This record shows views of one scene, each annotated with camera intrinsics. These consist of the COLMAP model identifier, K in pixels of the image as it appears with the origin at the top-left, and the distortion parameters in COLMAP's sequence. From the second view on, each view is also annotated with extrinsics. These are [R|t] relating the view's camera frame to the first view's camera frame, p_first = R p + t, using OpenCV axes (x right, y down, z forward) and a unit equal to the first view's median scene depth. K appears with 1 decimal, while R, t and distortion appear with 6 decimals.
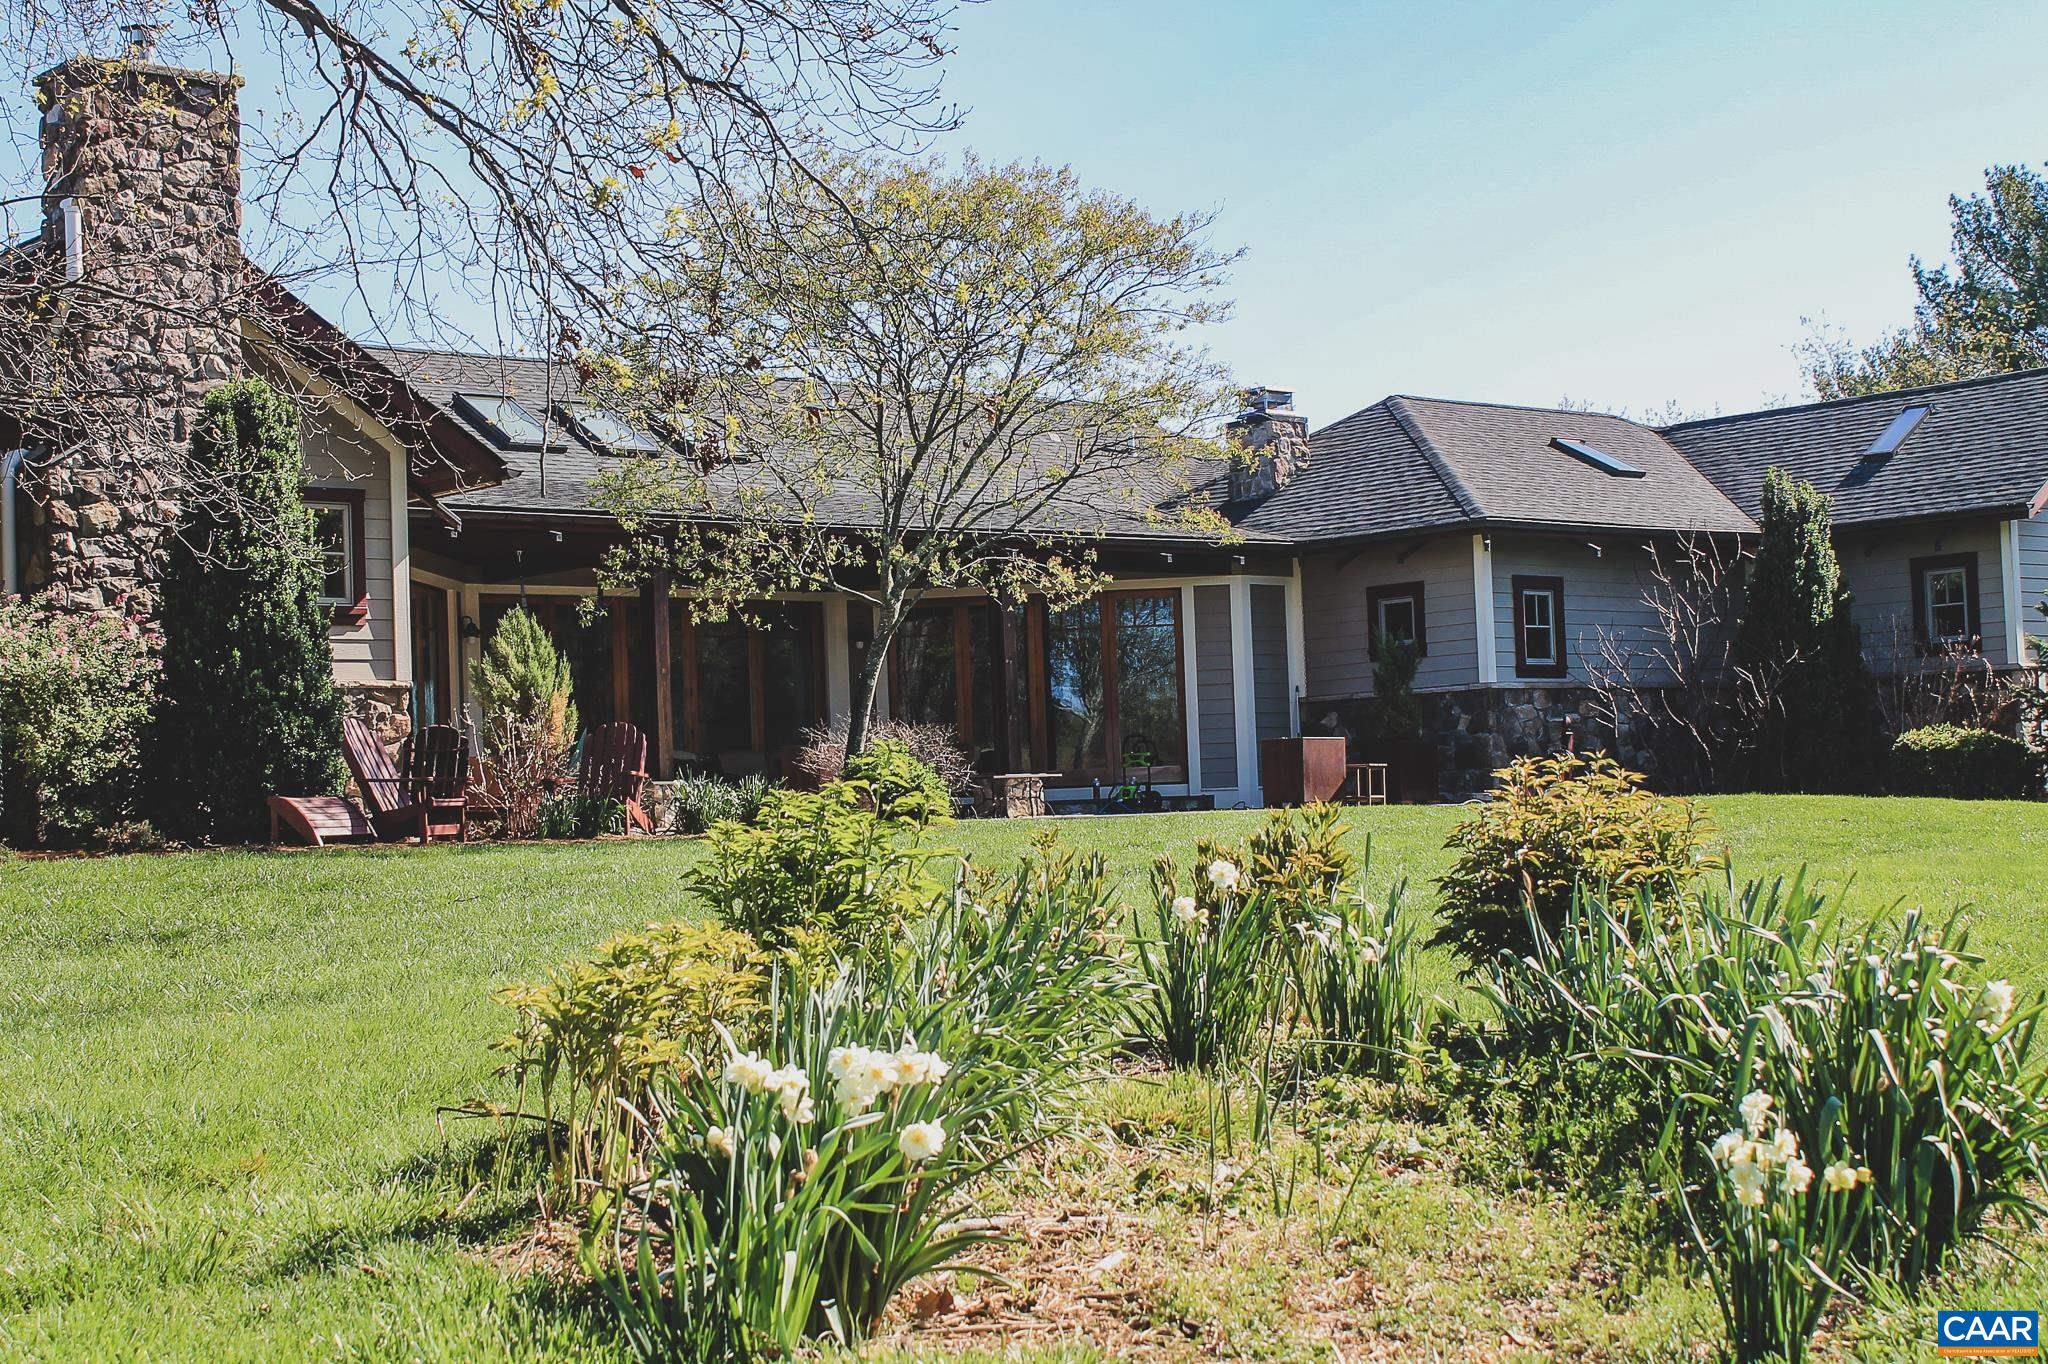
lens RADIAL K [[3120.3, 0, 1024.4], [0, 3120.3, 686.3], [0, 0, 1]] dist [-0.015747, 0.000000]
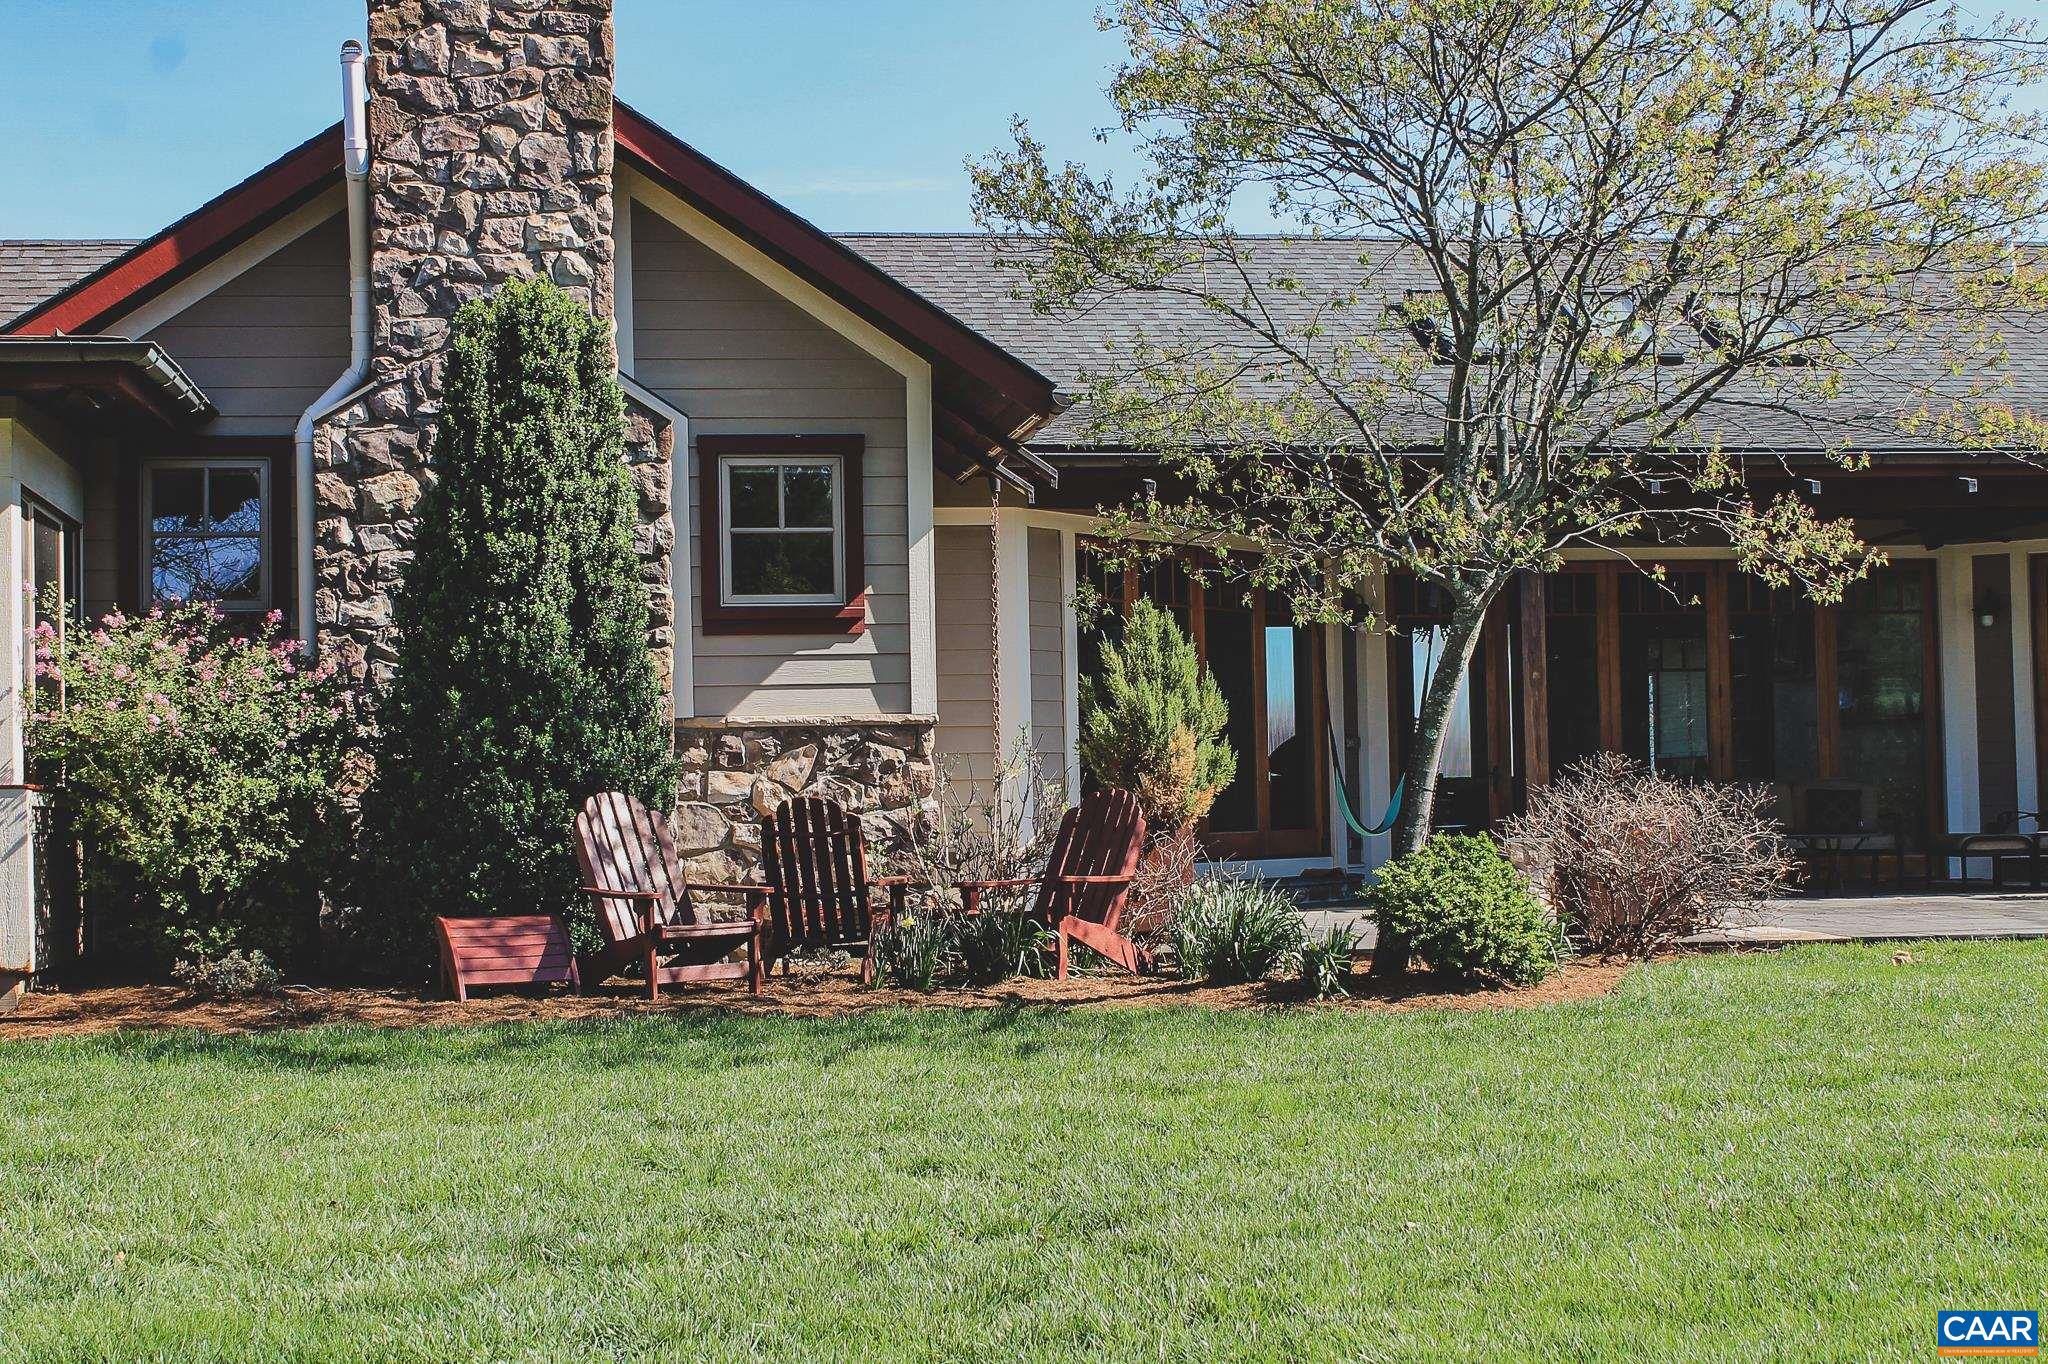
lens RADIAL K [[3120.3, 0, 1026.0], [0, 3120.3, 676.3], [0, 0, 1]] dist [-0.015747, 0.000000]
pose [[0.849038, -0.002658, -0.528325, 0.193121], [0.013552, 0.999768, 0.016748, -0.022601], [0.528158, -0.021380, 0.848877, 0.469589]]
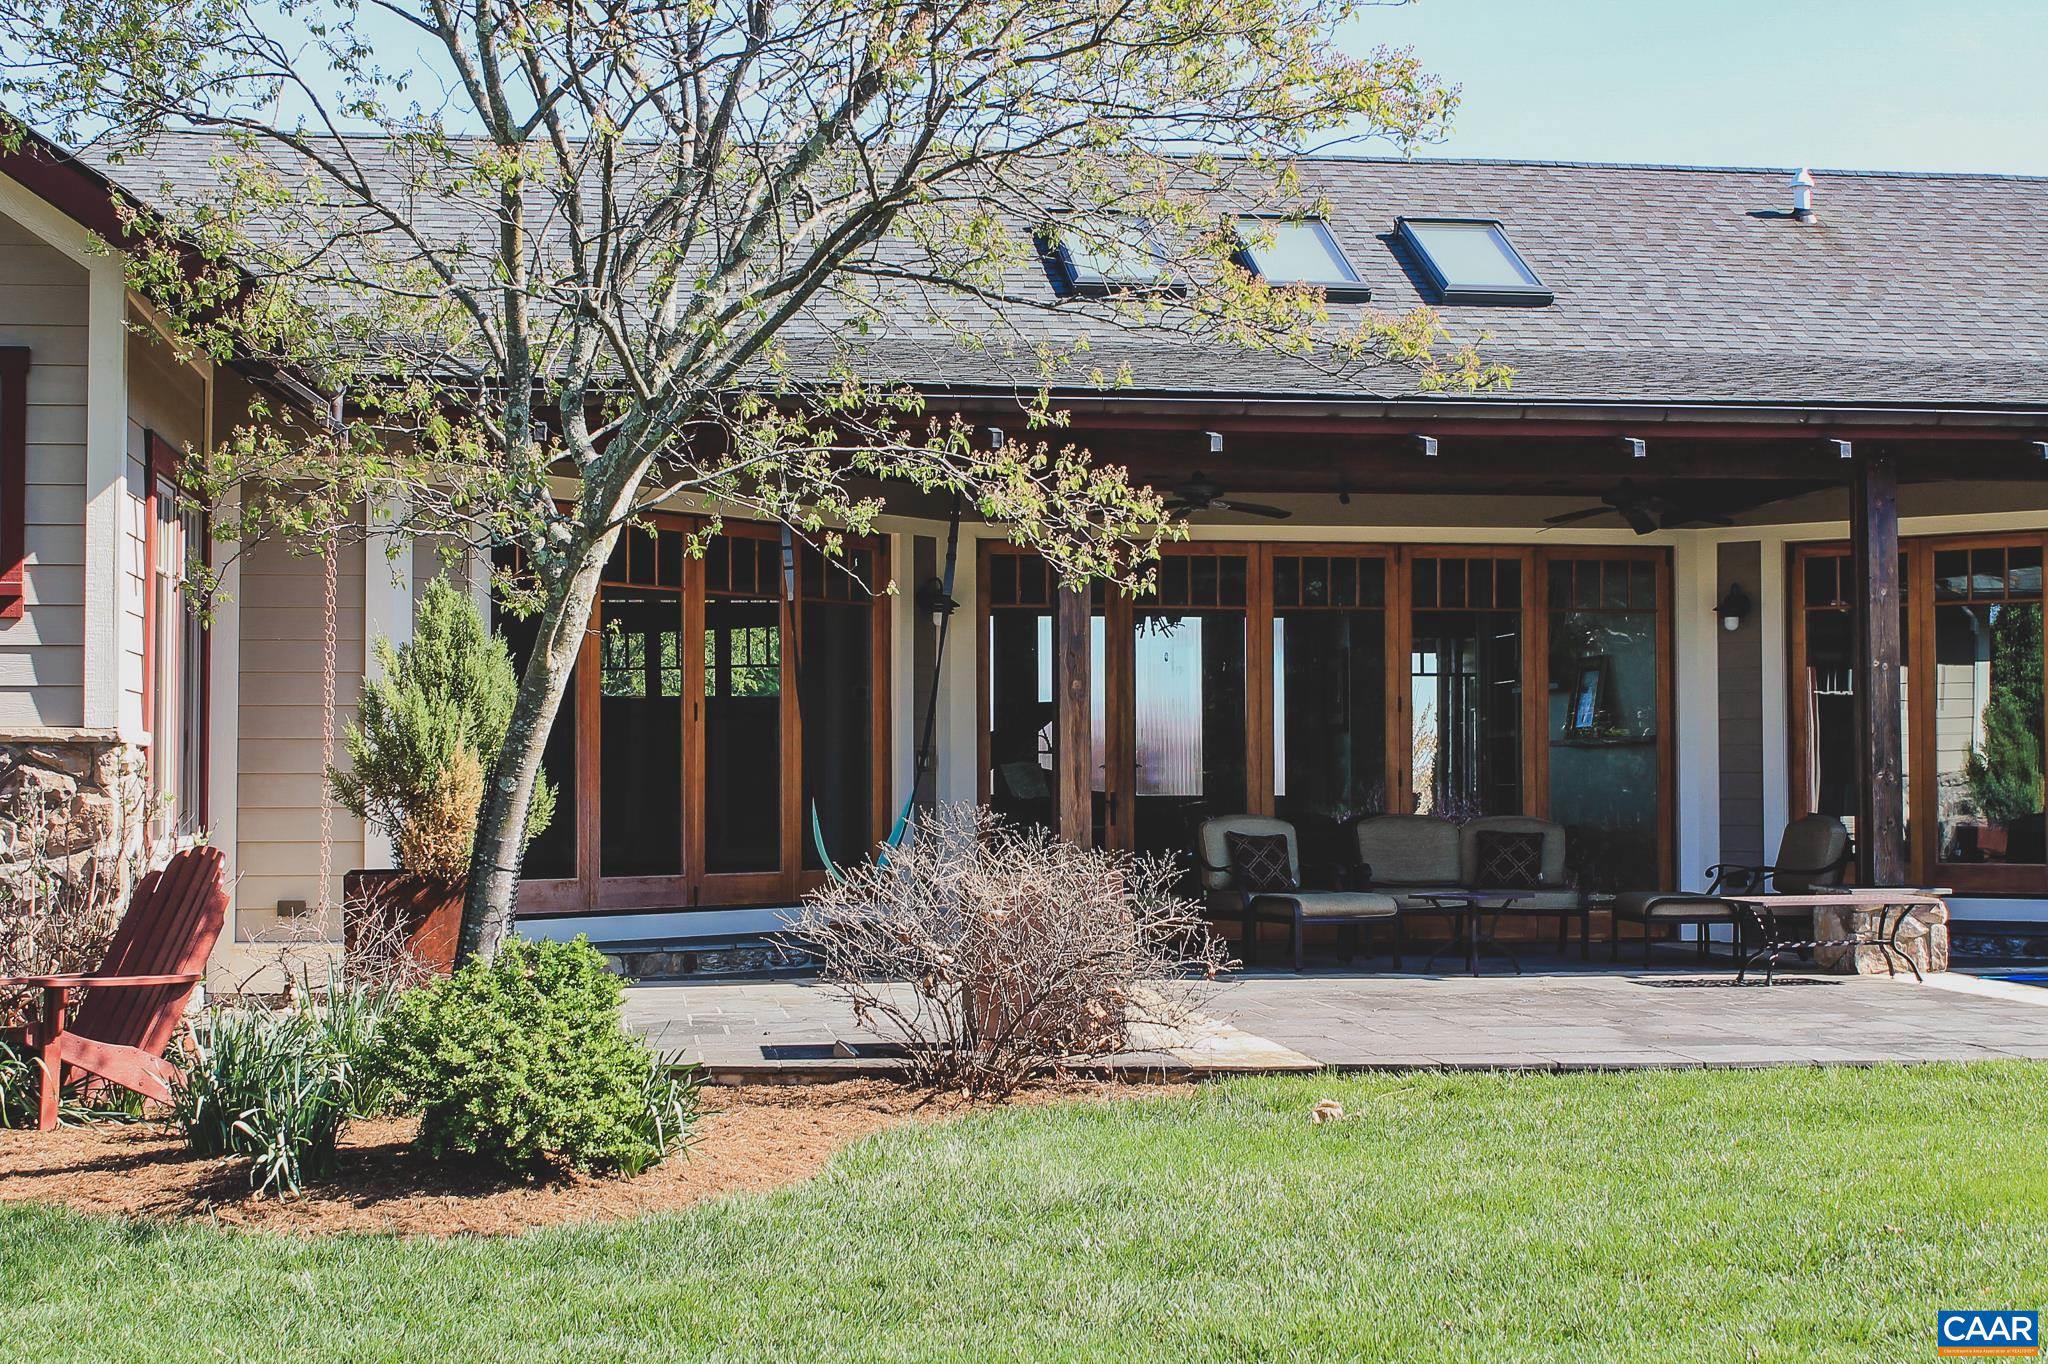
lens RADIAL K [[3120.3, 0, 1022.1], [0, 3120.3, 681.2], [0, 0, 1]] dist [-0.015747, 0.000000]
pose [[0.842313, 0.015174, -0.538775, 0.209046], [-0.002985, 0.999720, 0.023489, -0.023019], [0.538980, -0.018176, 0.842122, 0.711928]]
